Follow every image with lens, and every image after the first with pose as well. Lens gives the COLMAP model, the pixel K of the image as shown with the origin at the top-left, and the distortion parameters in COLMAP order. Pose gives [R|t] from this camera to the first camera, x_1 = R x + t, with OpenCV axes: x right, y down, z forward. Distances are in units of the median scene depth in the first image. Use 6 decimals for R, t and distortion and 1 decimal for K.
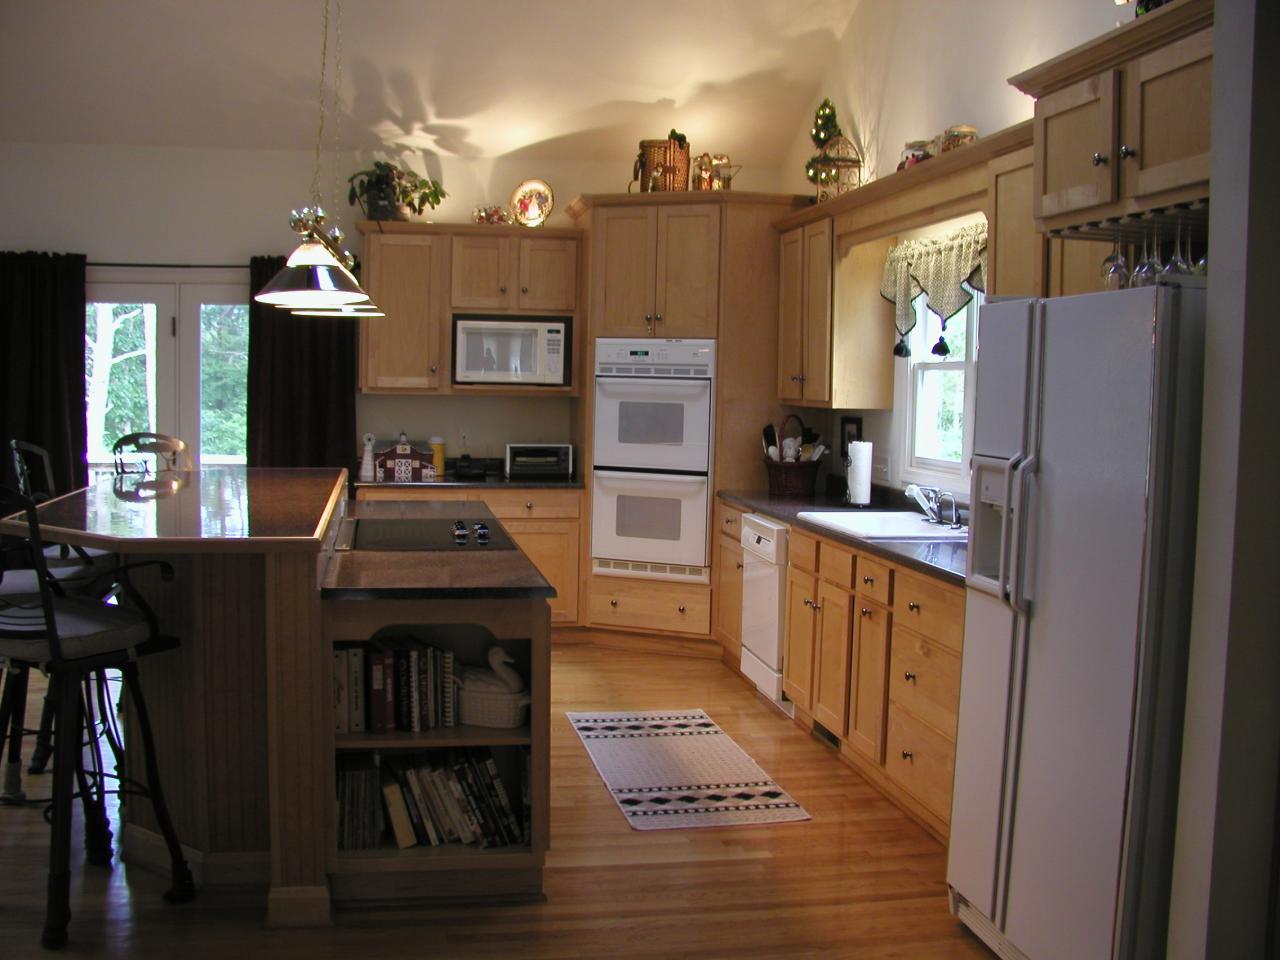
lens RADIAL K [[1300.8, 0, 640.0], [0, 1300.8, 480.0], [0, 0, 1]] dist [-0.202639, 0.042618]
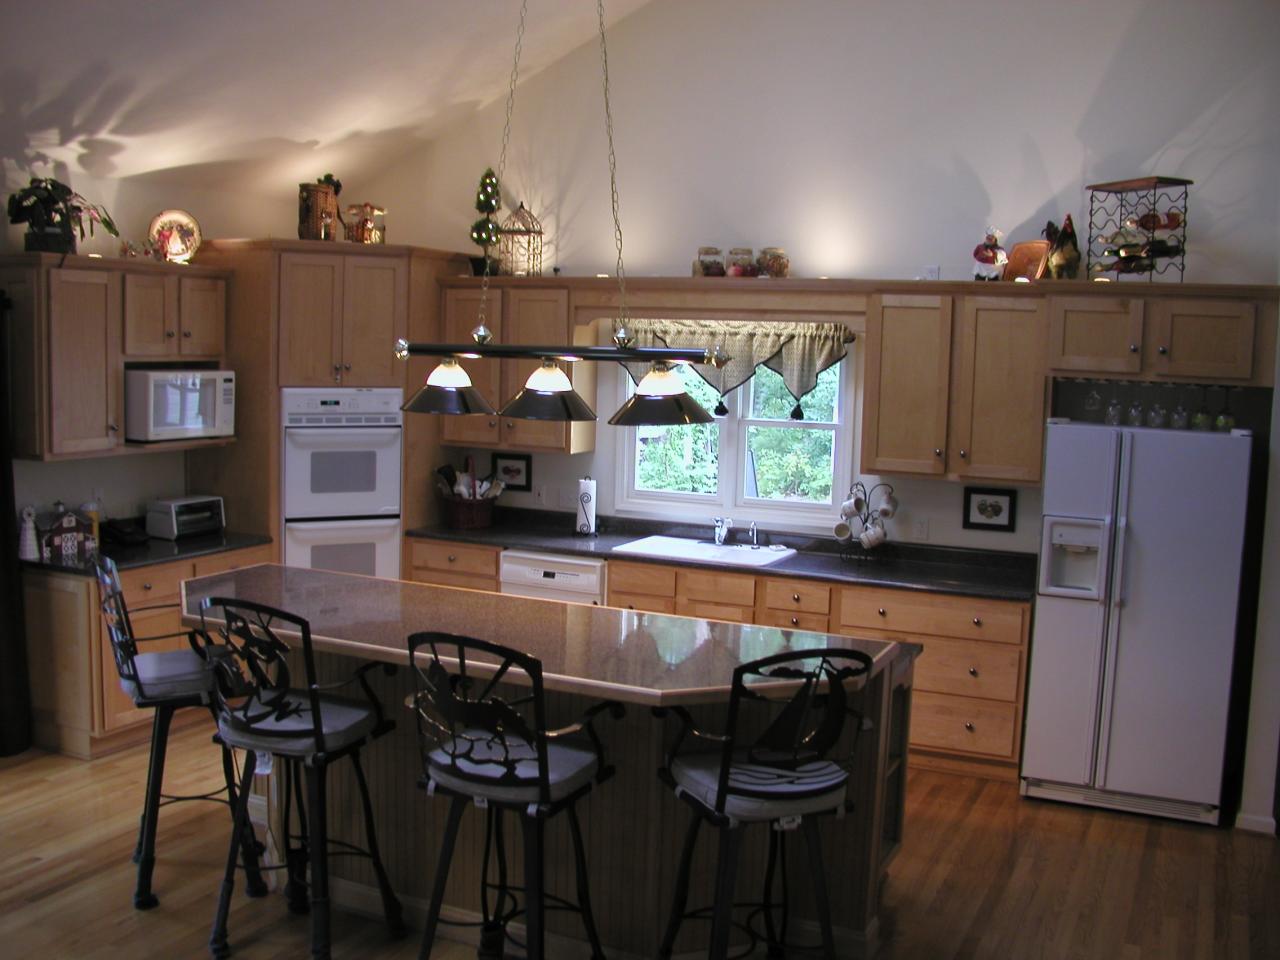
lens RADIAL K [[1300.8, 0, 640.0], [0, 1300.8, 480.0], [0, 0, 1]] dist [-0.202639, 0.042618]
pose [[0.579283, -0.089125, 0.810240, -0.658457], [0.043120, 0.995963, 0.078725, -0.104404], [-0.813985, -0.010667, 0.580787, 0.227141]]
